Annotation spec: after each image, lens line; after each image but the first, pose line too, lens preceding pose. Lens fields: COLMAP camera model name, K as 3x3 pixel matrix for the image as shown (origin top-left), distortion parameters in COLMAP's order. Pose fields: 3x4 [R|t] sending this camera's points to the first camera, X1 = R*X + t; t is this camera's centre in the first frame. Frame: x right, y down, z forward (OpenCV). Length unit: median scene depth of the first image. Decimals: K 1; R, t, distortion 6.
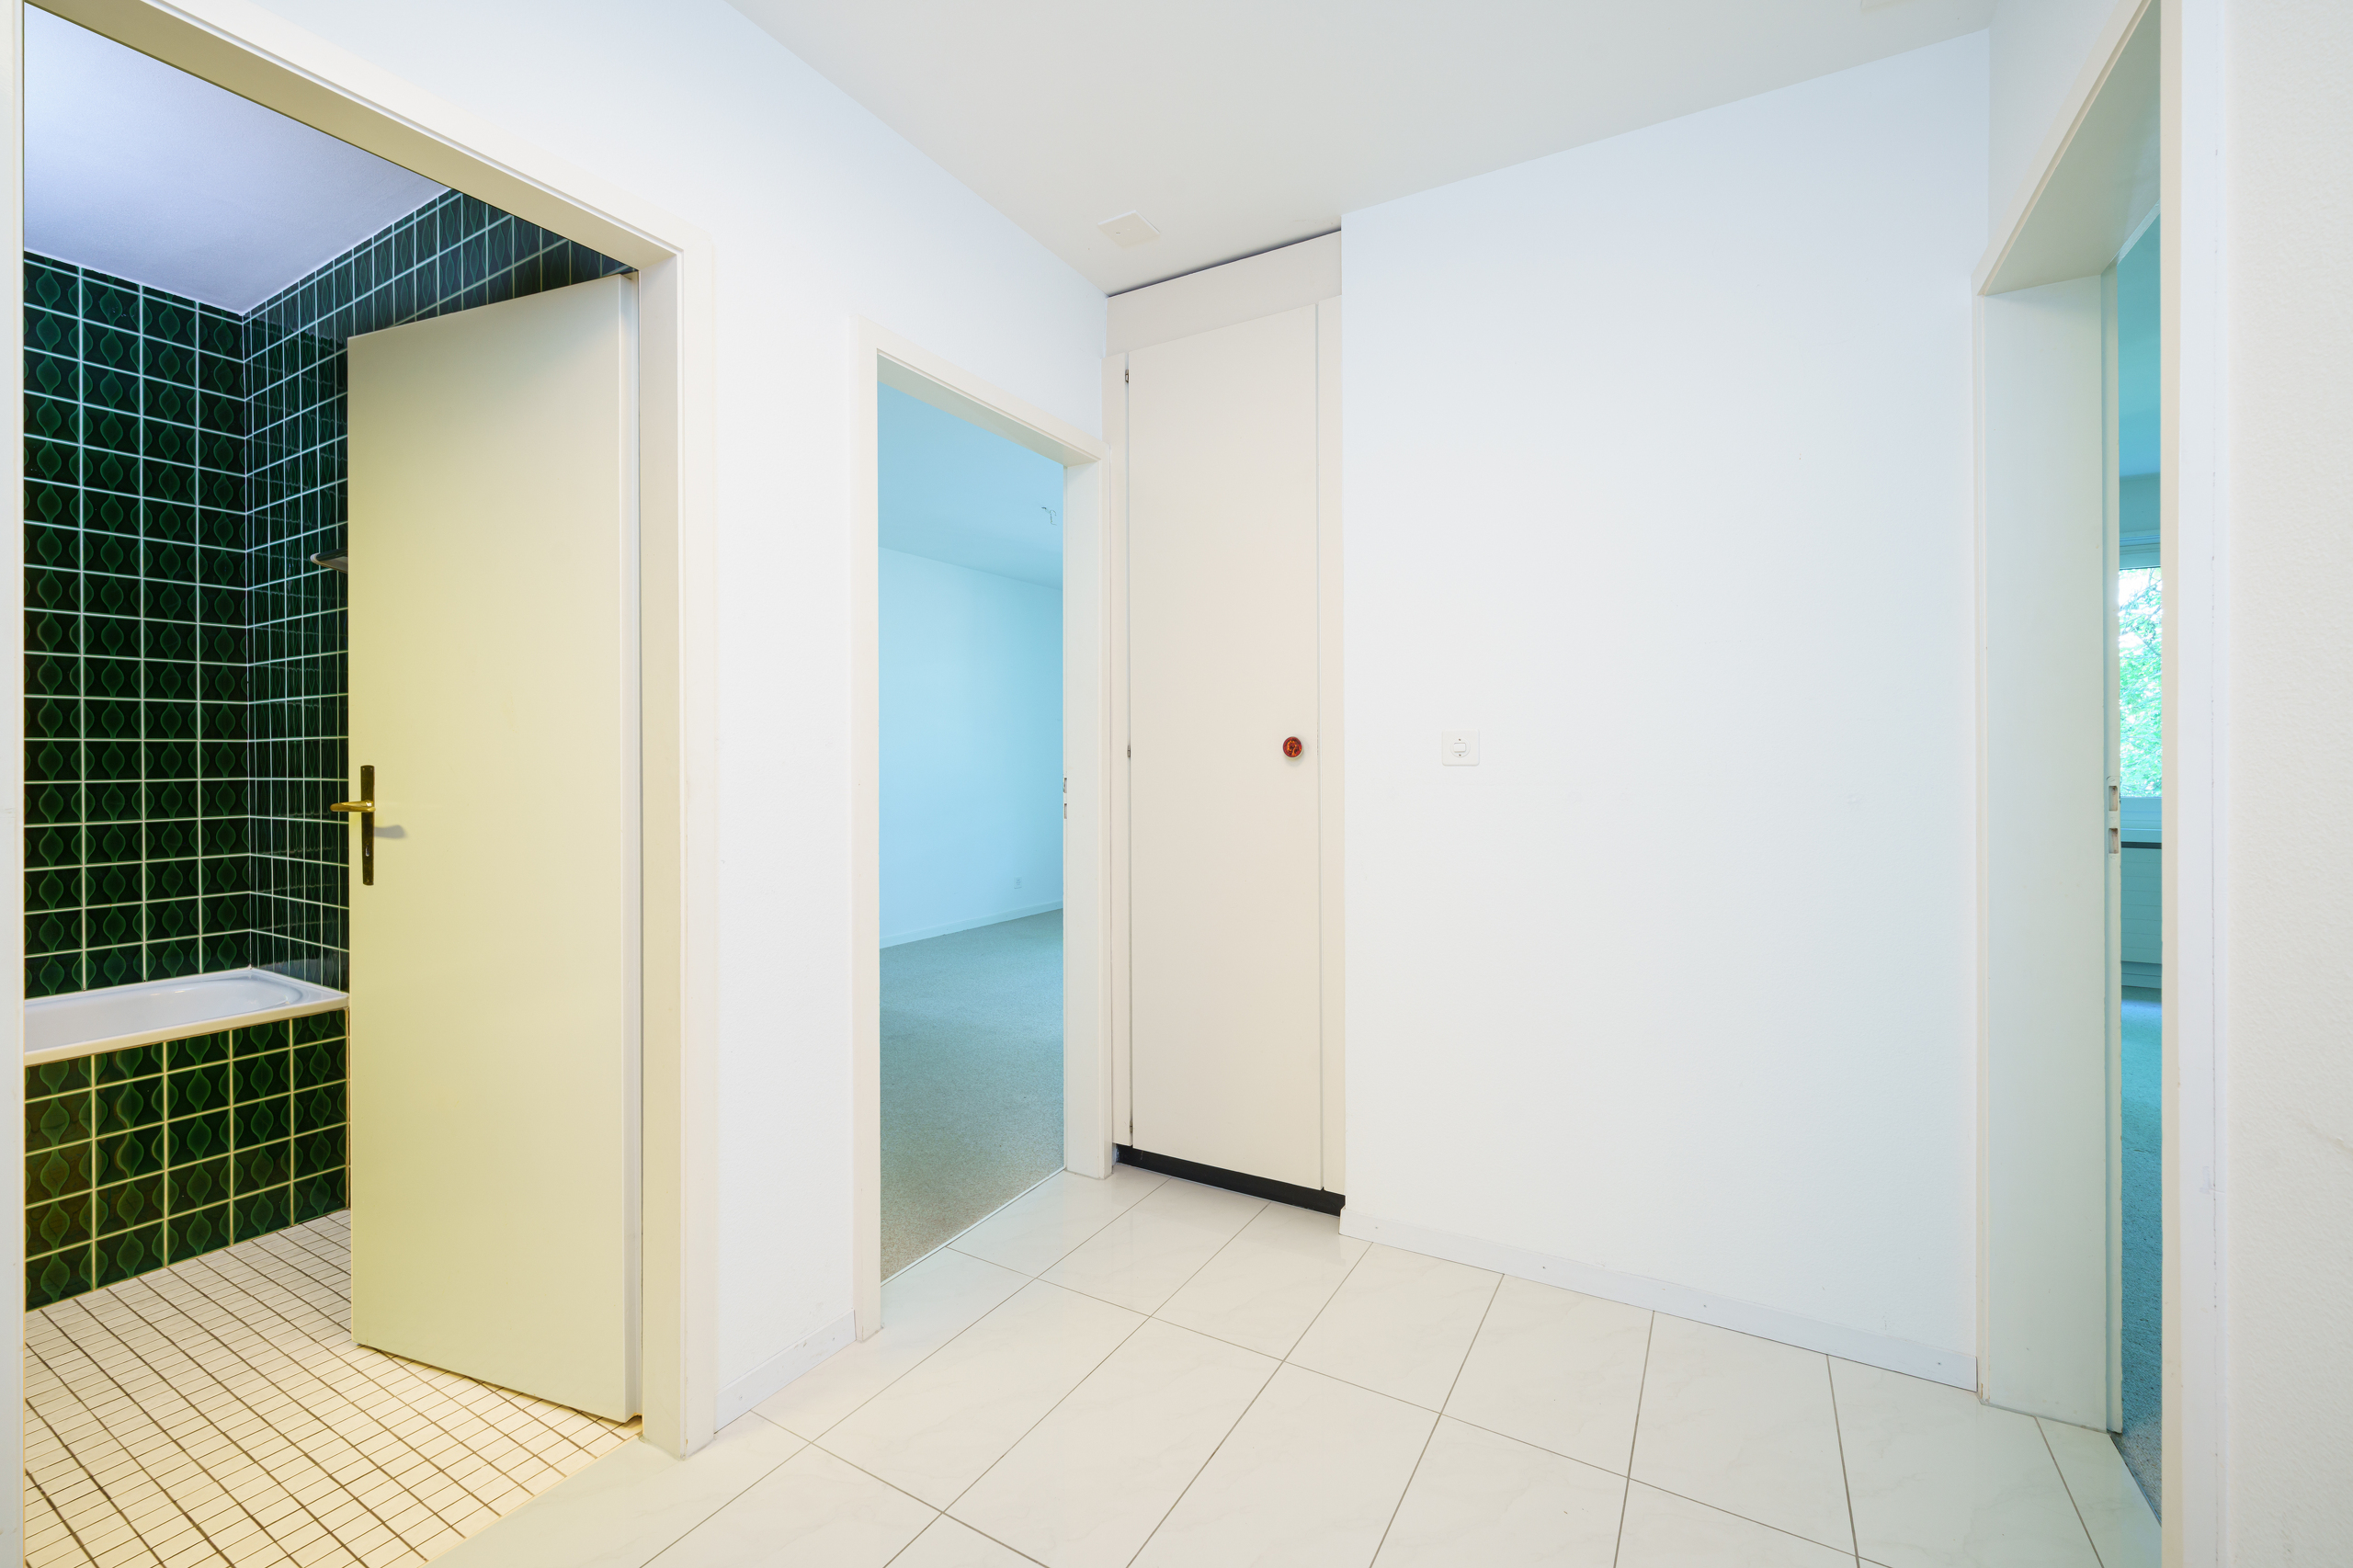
lens RADIAL K [[959.3, 0, 1176.3], [0, 959.3, 771.9], [0, 0, 1]] dist [-0.000707, -0.000011]
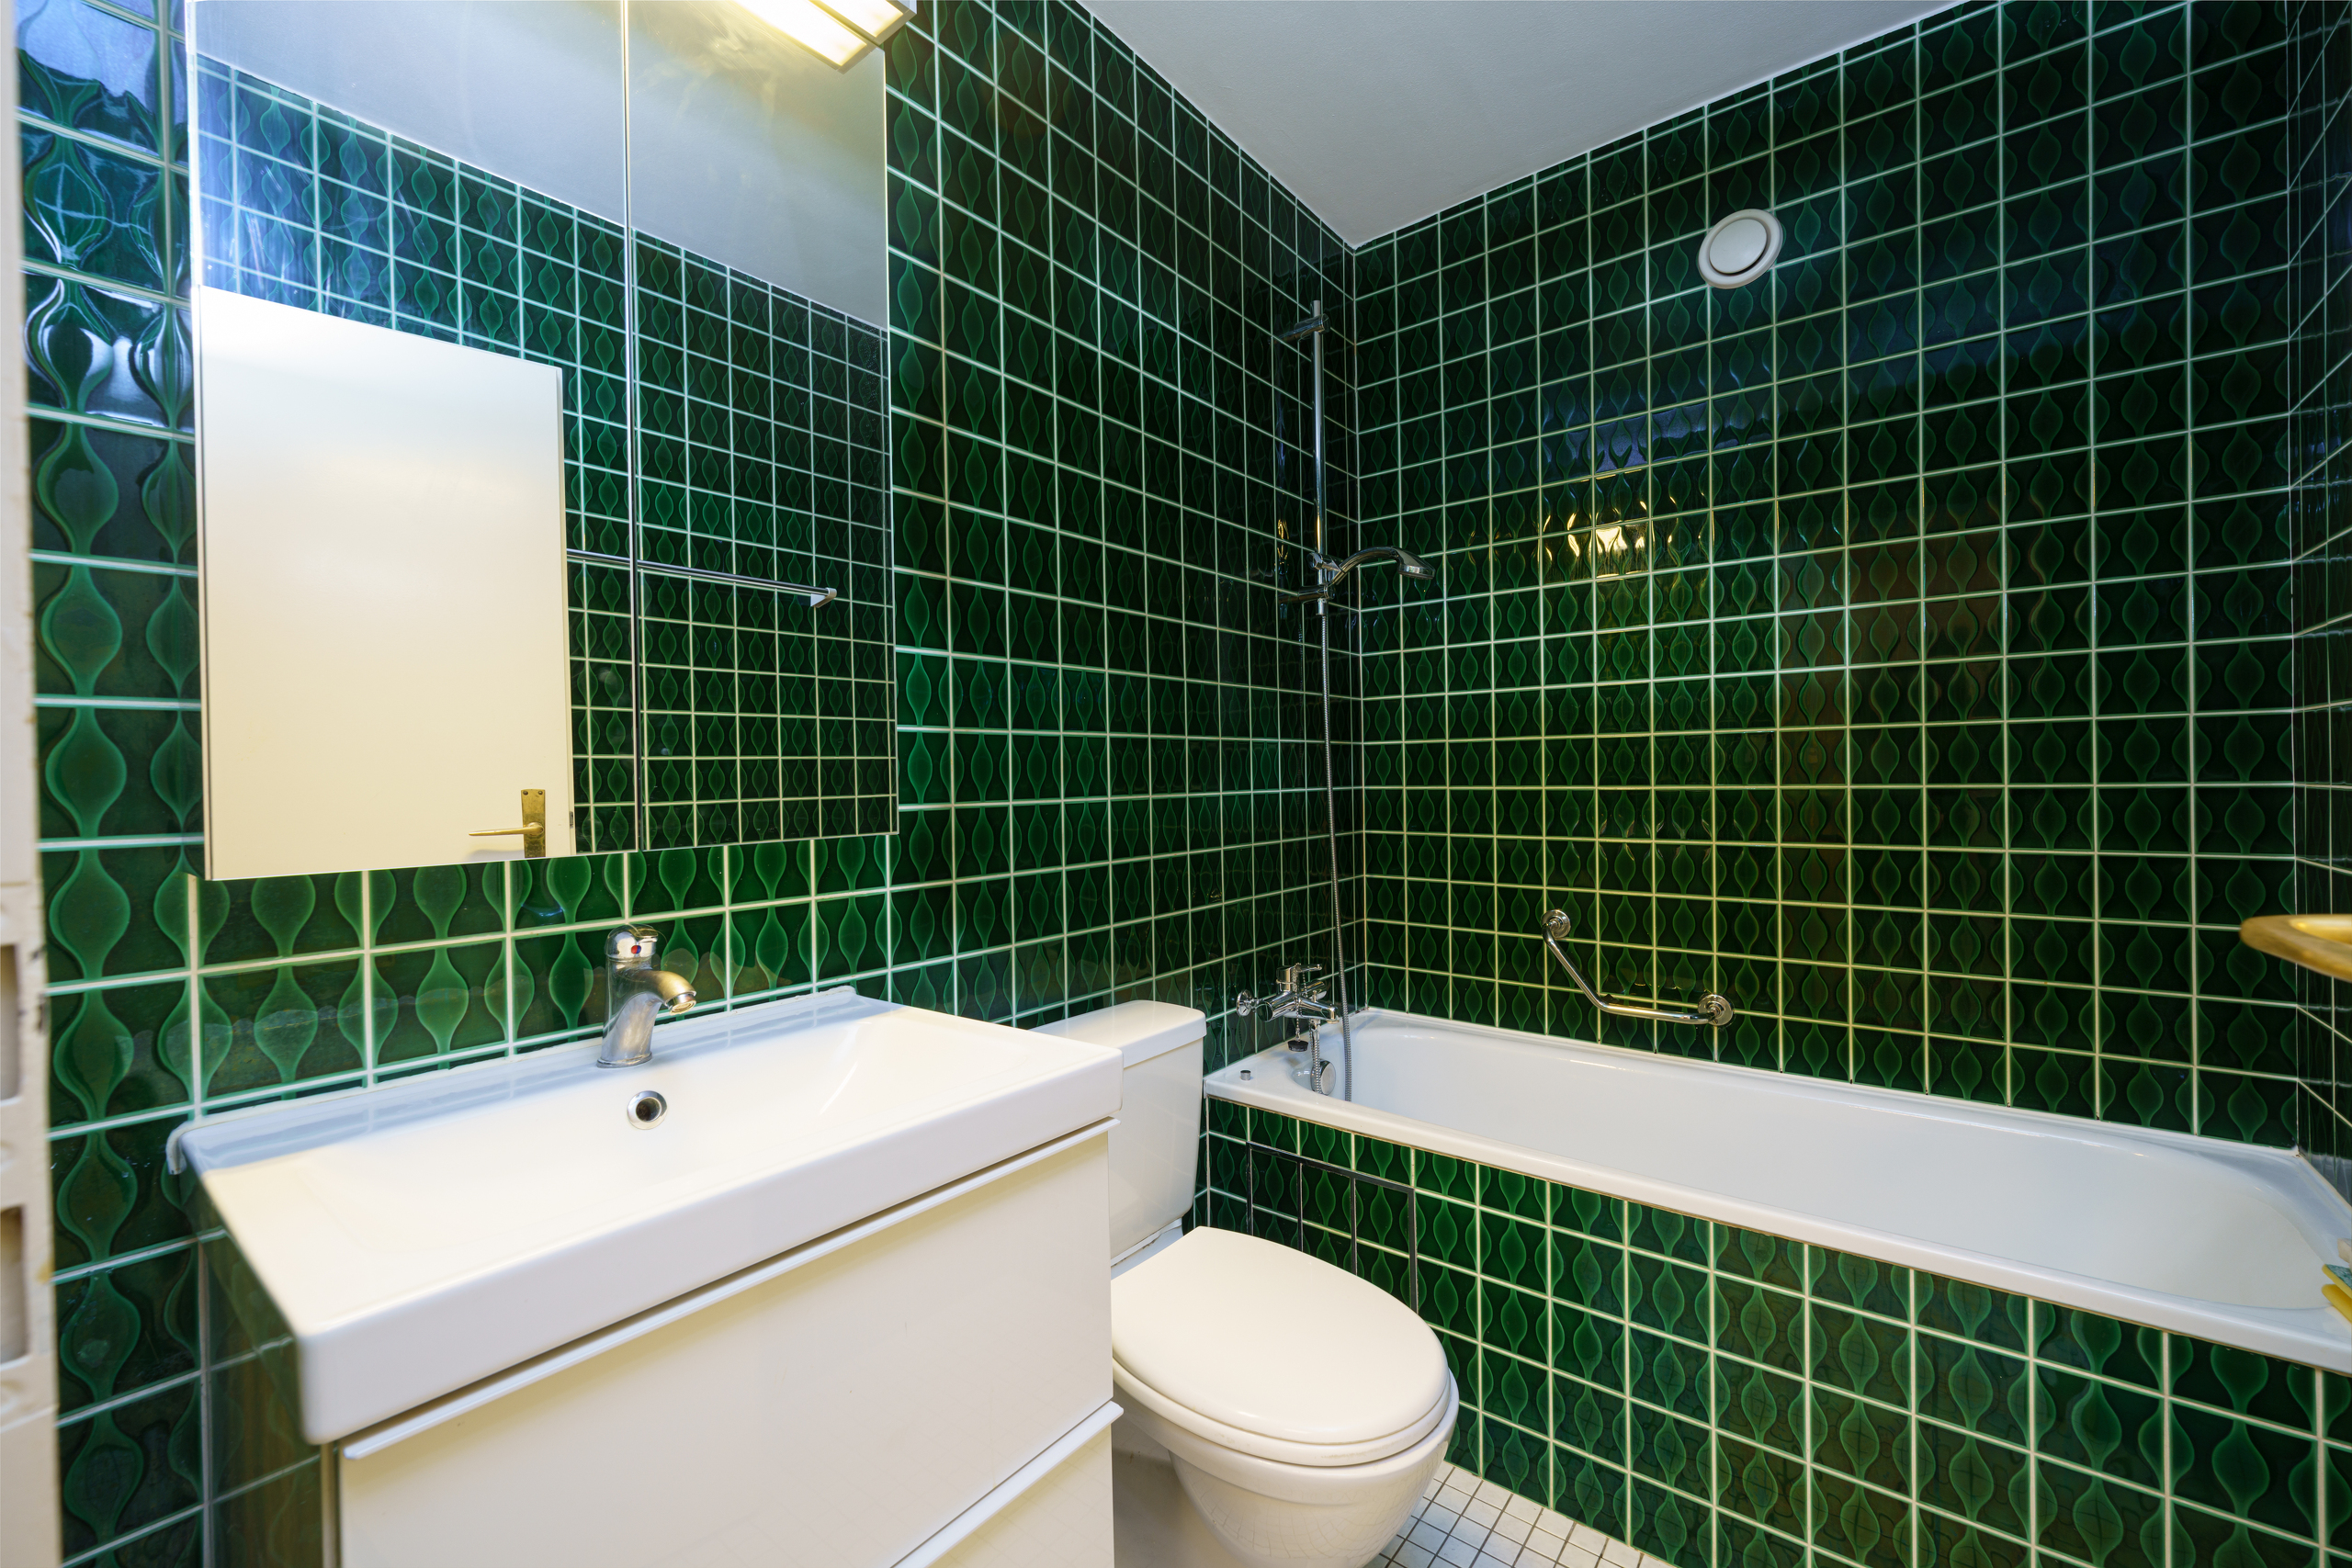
lens RADIAL K [[958.8, 0, 1174.0], [0, 958.8, 777.8], [0, 0, 1]] dist [-0.000707, -0.000011]
pose [[-0.142621, 0.010115, -0.989726, -0.392990], [0.009162, 0.999918, 0.008899, -0.006208], [0.989735, -0.007799, -0.142702, 0.503712]]
